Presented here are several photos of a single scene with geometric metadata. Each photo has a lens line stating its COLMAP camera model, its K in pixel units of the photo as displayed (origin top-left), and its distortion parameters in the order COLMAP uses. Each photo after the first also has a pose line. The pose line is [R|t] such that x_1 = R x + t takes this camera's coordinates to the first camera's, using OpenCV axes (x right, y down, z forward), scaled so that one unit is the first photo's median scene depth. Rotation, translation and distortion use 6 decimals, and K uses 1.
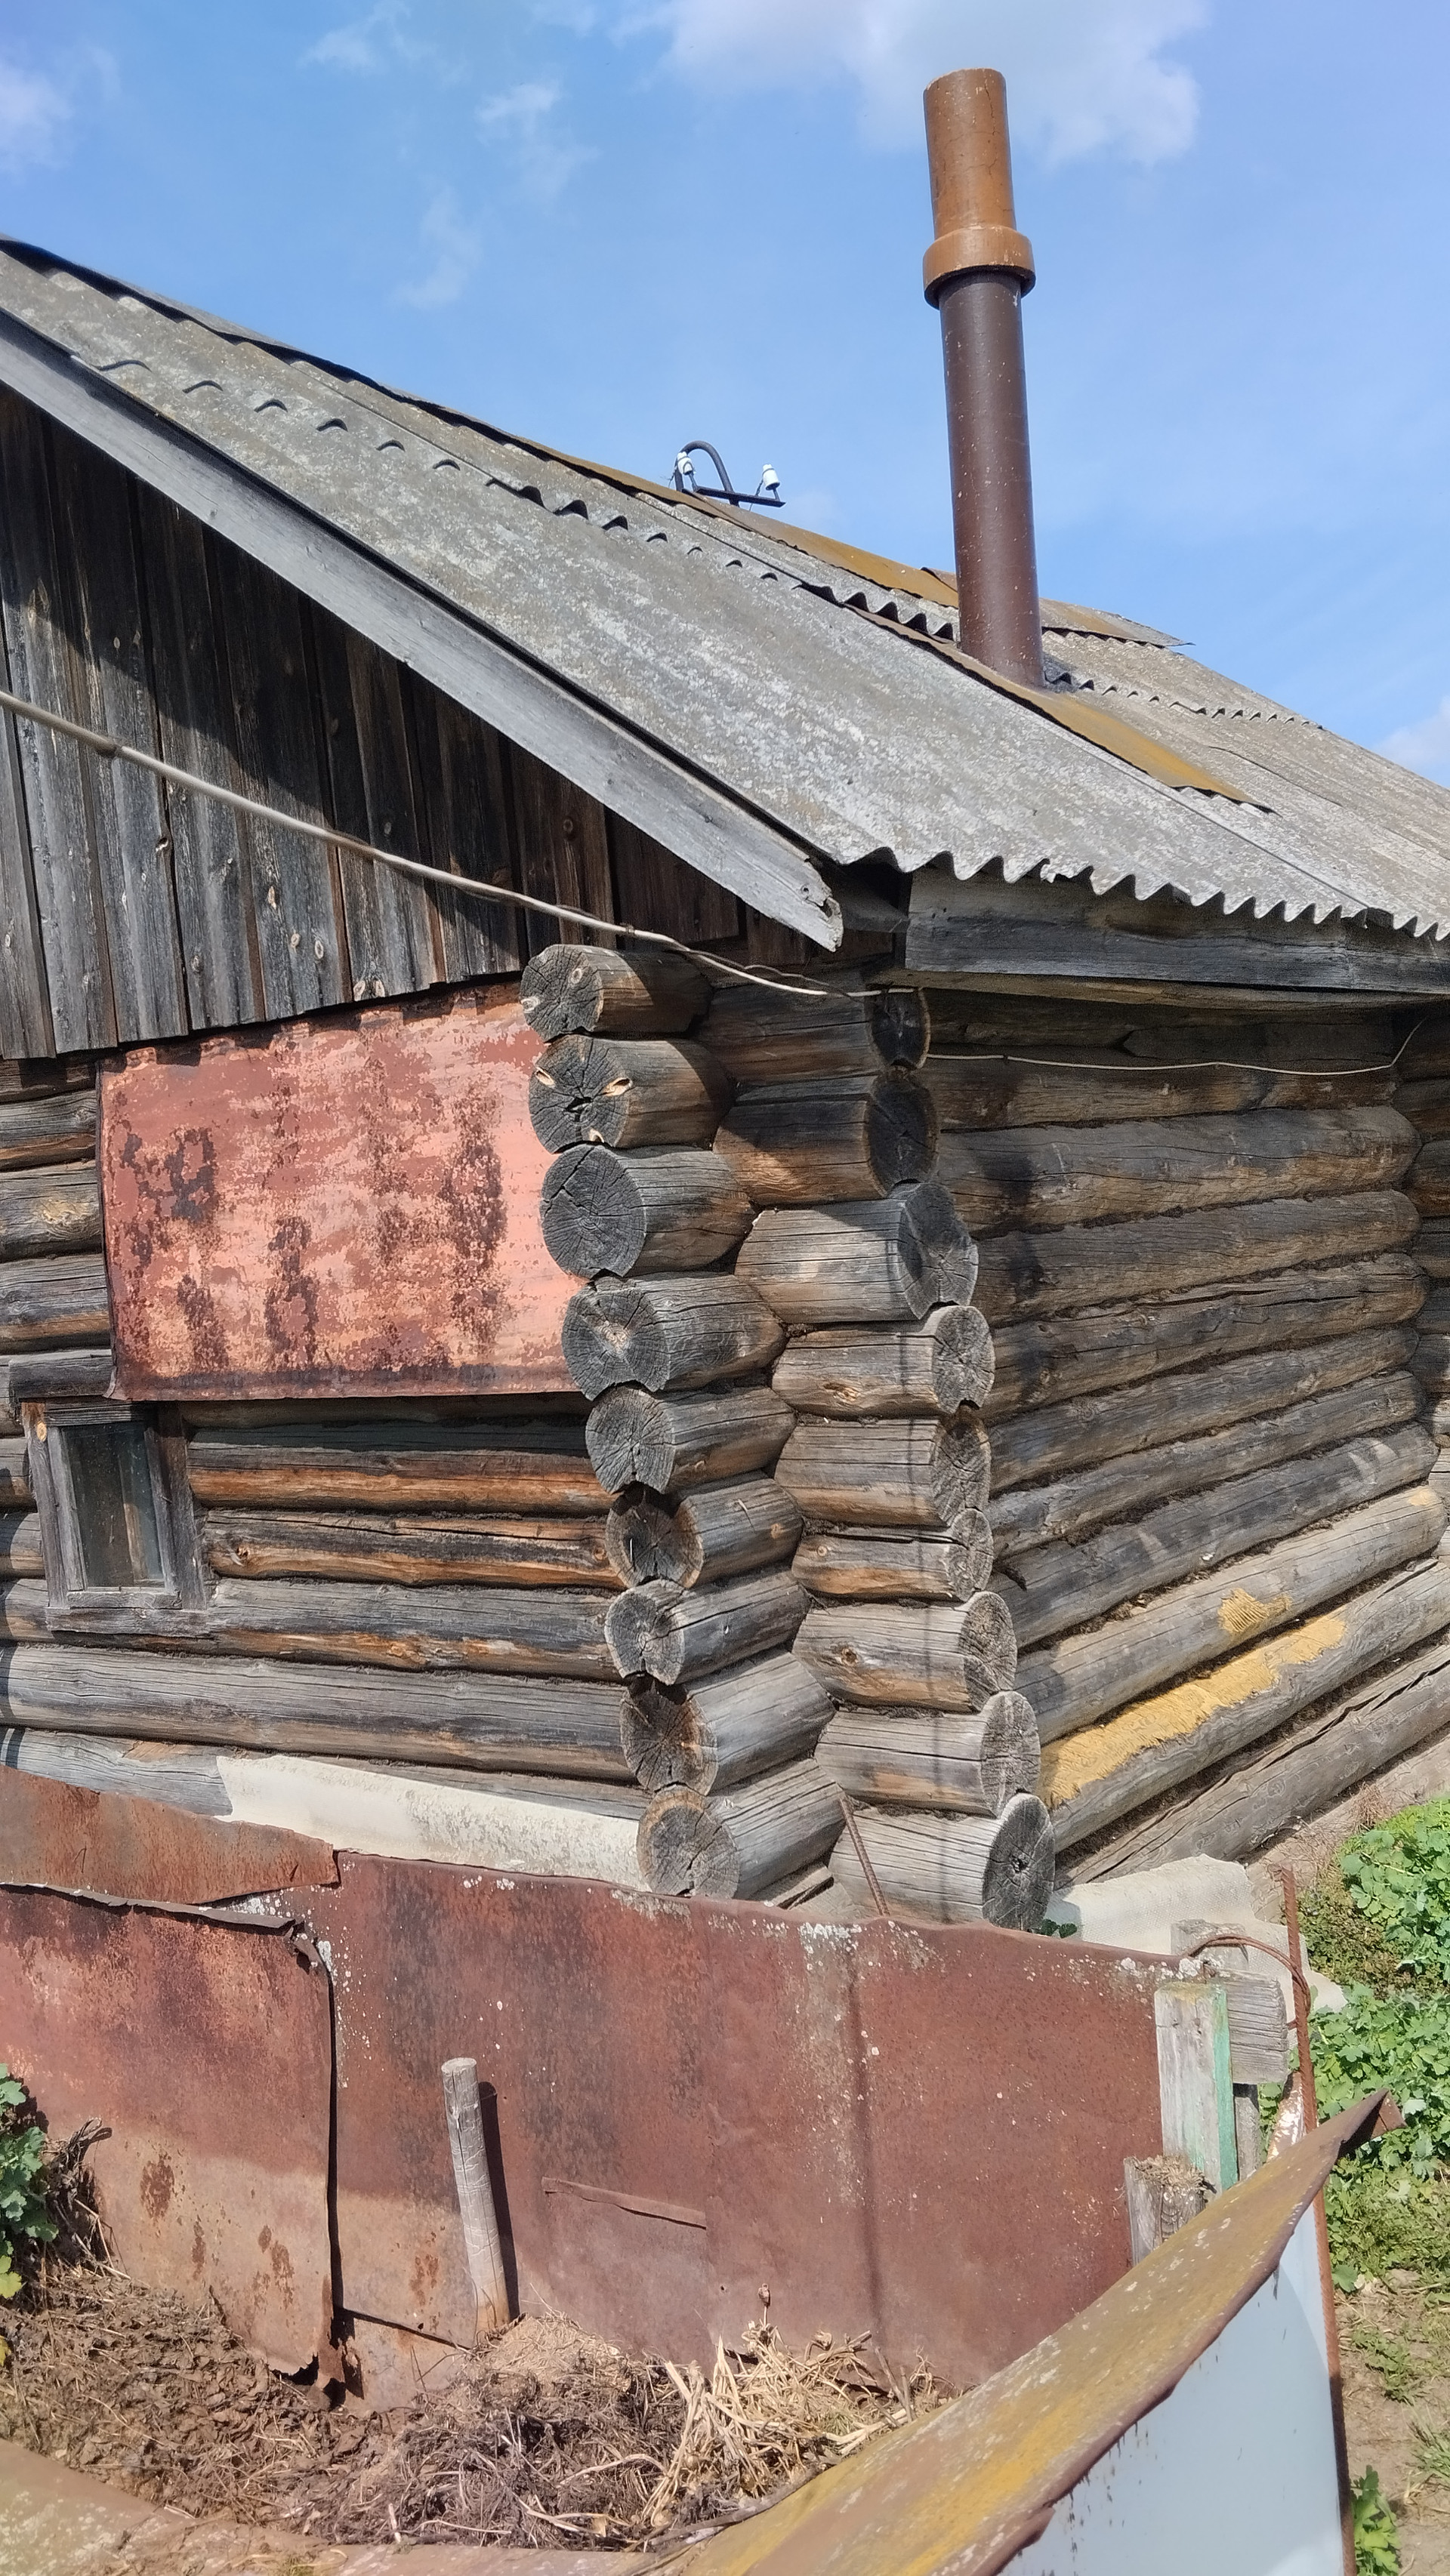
lens RADIAL K [[2170.7, 0, 704.3], [0, 2170.7, 1281.0], [0, 0, 1]] dist [0.024304, -0.073100]
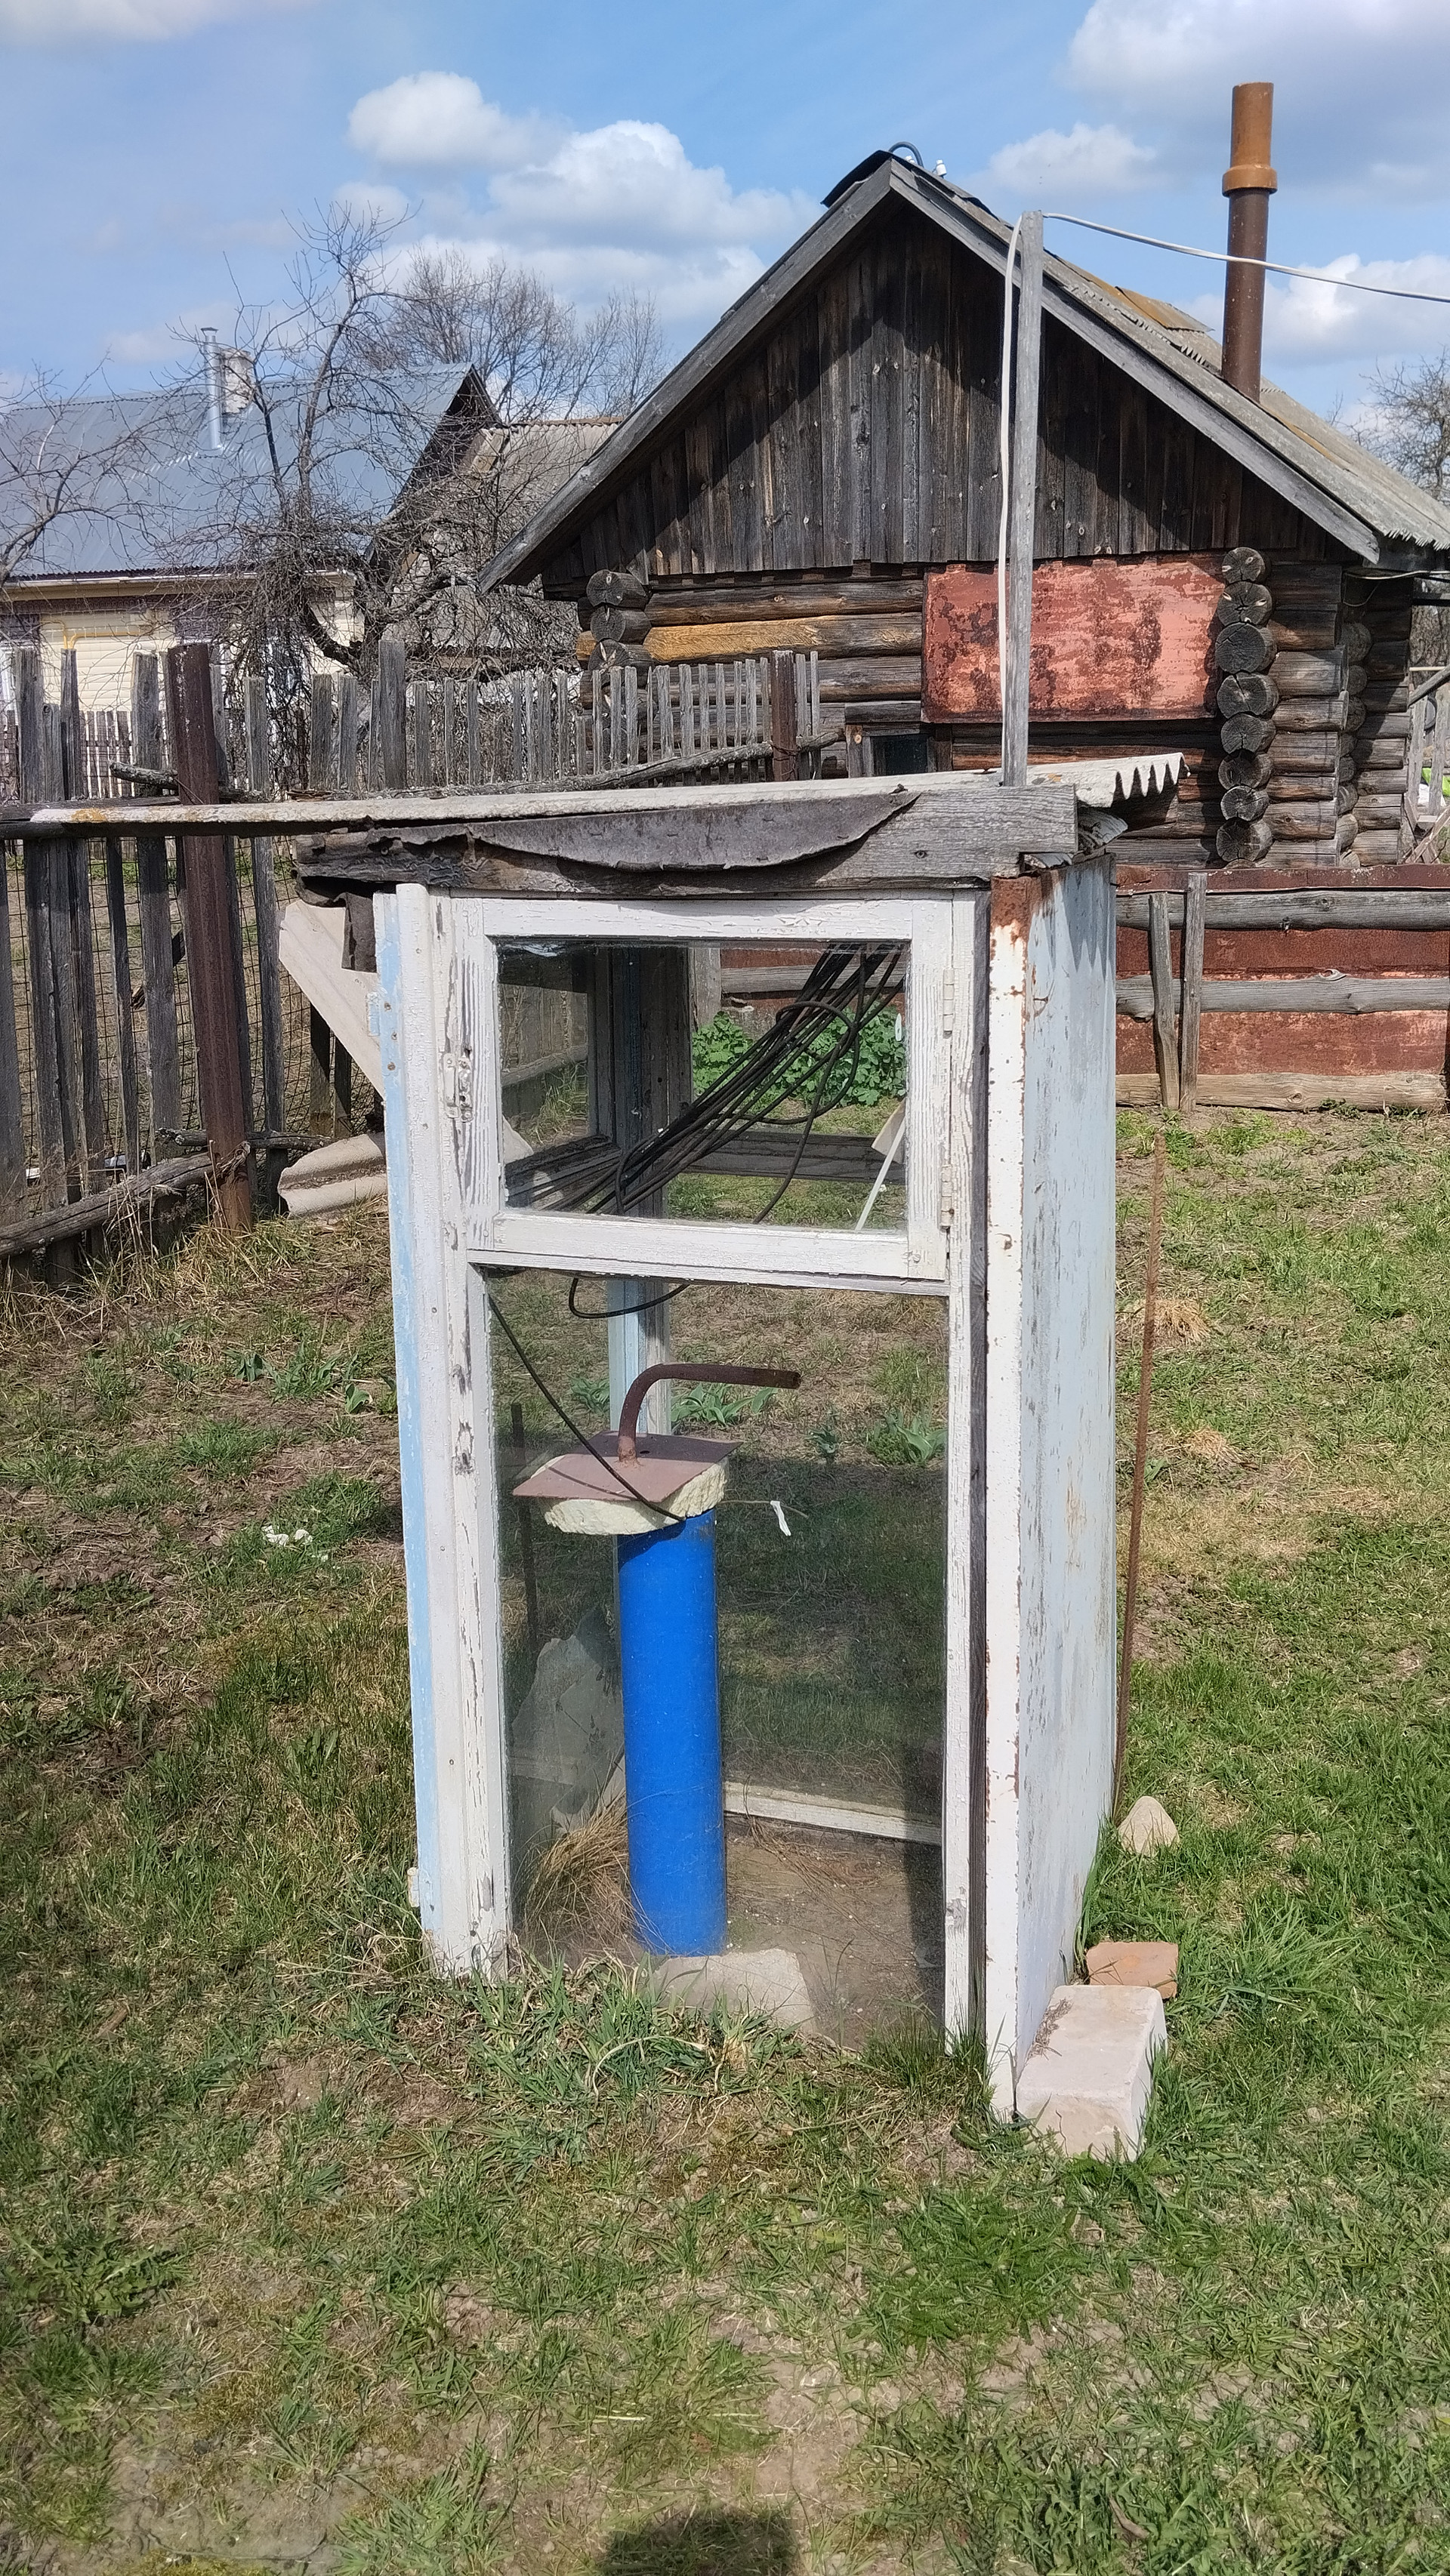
lens RADIAL K [[2170.7, 0, 737.5], [0, 2170.7, 1303.9], [0, 0, 1]] dist [0.024304, -0.073100]
pose [[0.965184, -0.015560, 0.261107, -1.219007], [-0.046955, 0.971707, 0.231474, 0.146955], [-0.257321, -0.235676, 0.937146, -1.427366]]
